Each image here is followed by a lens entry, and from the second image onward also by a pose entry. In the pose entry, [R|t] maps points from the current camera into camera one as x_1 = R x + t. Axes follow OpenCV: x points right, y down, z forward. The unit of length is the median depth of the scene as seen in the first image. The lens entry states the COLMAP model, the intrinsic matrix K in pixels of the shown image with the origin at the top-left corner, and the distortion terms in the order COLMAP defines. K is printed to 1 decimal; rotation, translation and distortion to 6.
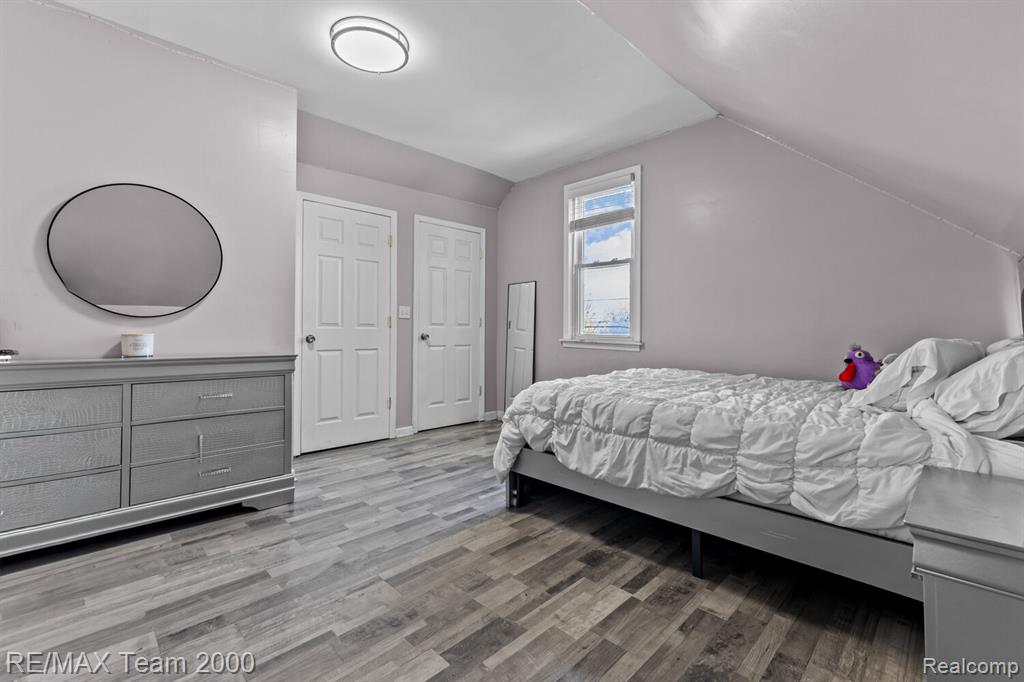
lens RADIAL K [[440.2, 0, 520.0], [0, 440.2, 324.2], [0, 0, 1]] dist [0.011205, -0.002264]
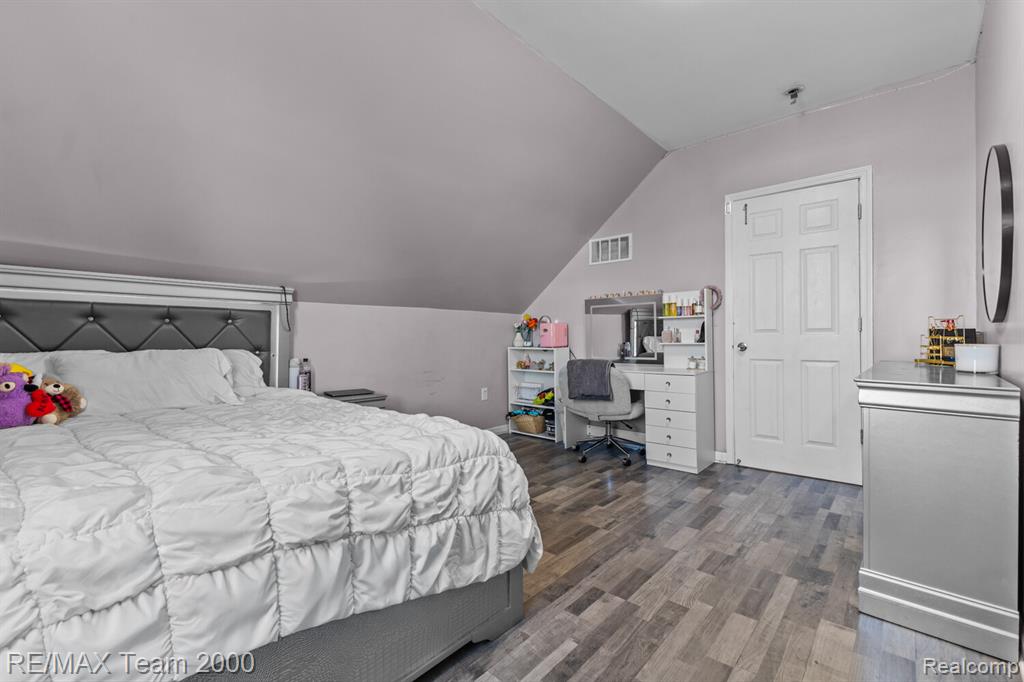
lens RADIAL K [[440.2, 0, 511.3], [0, 440.2, 339.4], [0, 0, 1]] dist [0.011205, -0.002264]
pose [[-0.999274, 0.005251, -0.037744, 0.008362], [0.005967, 0.999804, -0.018895, 0.029395], [0.037637, -0.019107, -0.999109, 2.098389]]
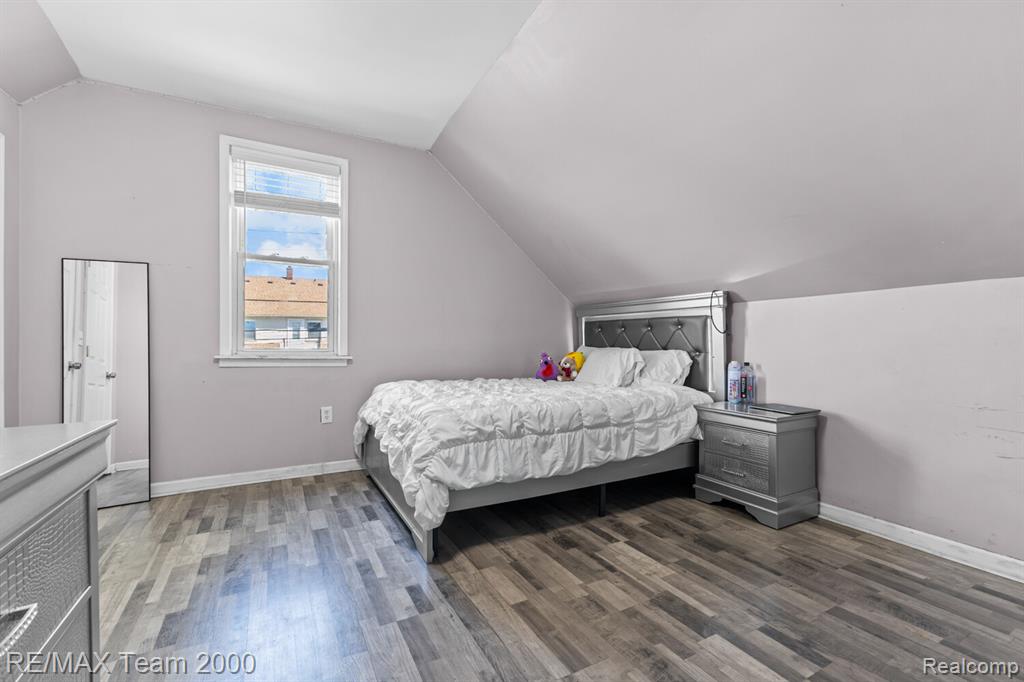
lens RADIAL K [[440.2, 0, 508.0], [0, 440.2, 343.1], [0, 0, 1]] dist [0.011205, -0.002264]
pose [[0.301166, -0.002337, 0.953569, -0.963407], [-0.016174, 0.999841, 0.007558, 0.002921], [-0.953435, -0.017700, 0.301080, 0.796963]]
